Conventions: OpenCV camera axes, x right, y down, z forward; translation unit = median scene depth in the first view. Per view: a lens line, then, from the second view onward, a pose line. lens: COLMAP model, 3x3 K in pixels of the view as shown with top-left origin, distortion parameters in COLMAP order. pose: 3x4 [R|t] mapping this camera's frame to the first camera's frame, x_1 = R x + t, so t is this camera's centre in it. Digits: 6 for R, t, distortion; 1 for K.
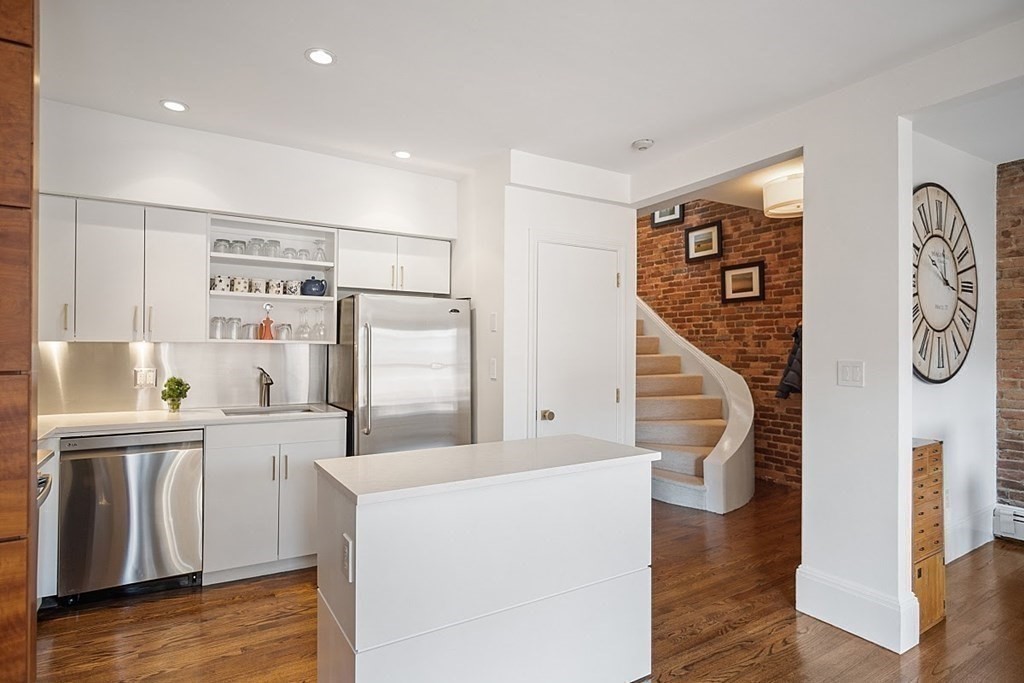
lens RADIAL K [[558.1, 0, 512.5], [0, 558.1, 345.0], [0, 0, 1]] dist [-0.004880, 0.007586]
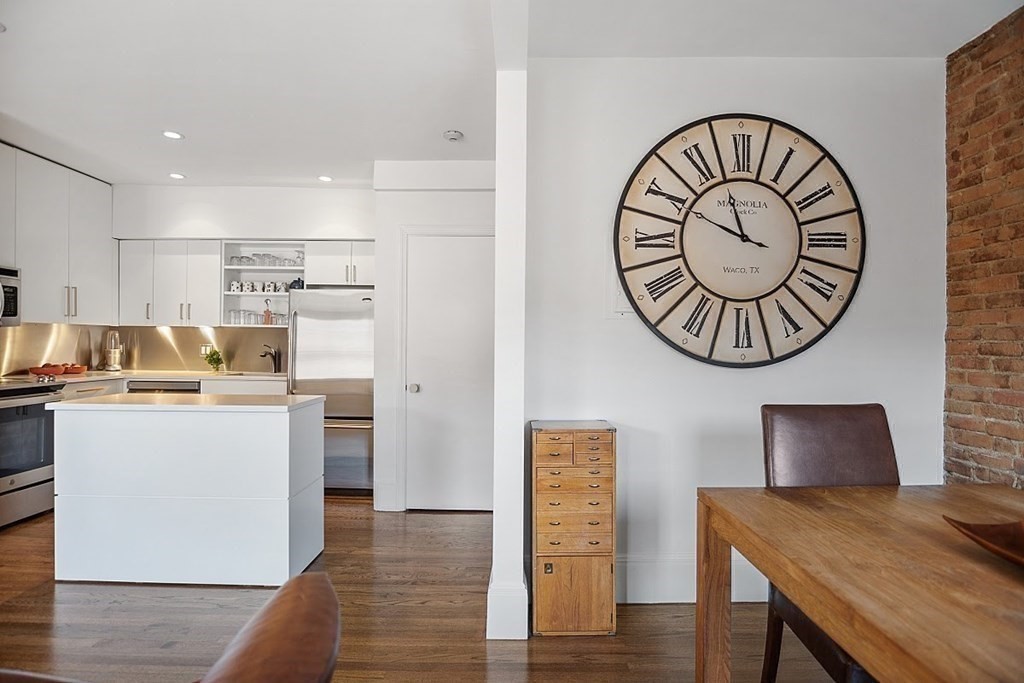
lens RADIAL K [[558.1, 0, 517.4], [0, 558.1, 343.4], [0, 0, 1]] dist [-0.004880, 0.007586]
pose [[0.846728, 0.004000, -0.532011, 0.840065], [-0.006315, 0.999977, -0.002533, 0.036557], [0.531989, 0.005504, 0.846734, 0.149832]]
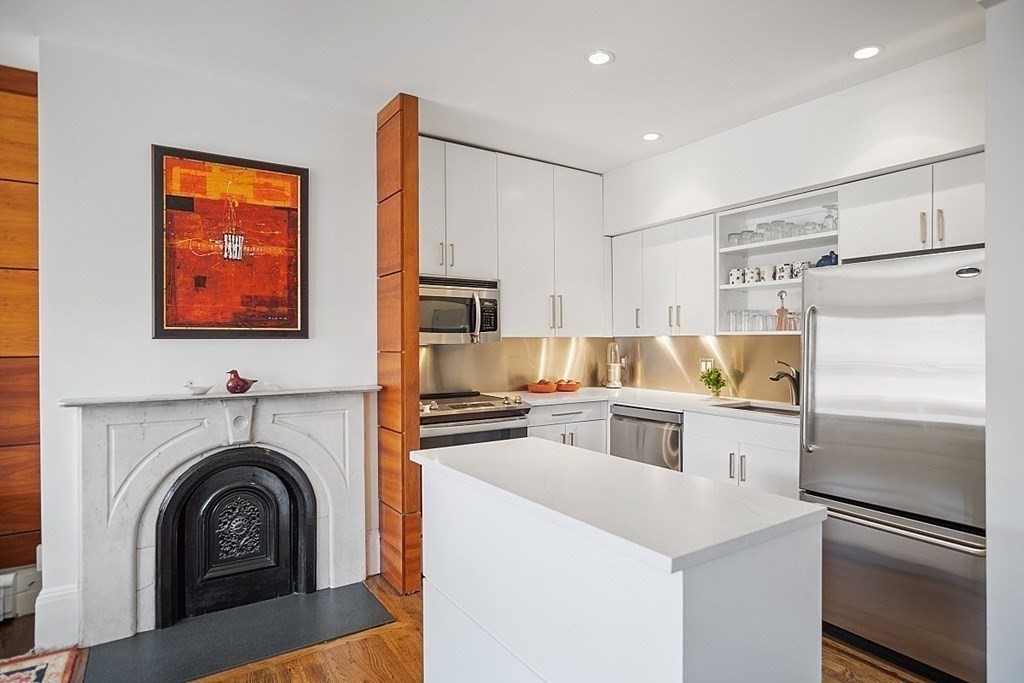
lens RADIAL K [[558.1, 0, 511.4], [0, 558.1, 341.8], [0, 0, 1]] dist [-0.004880, 0.007586]
pose [[0.020723, -0.005735, -0.999769, 0.460036], [0.000525, 0.999983, -0.005726, 0.013365], [0.999785, -0.000406, 0.020726, 0.543359]]
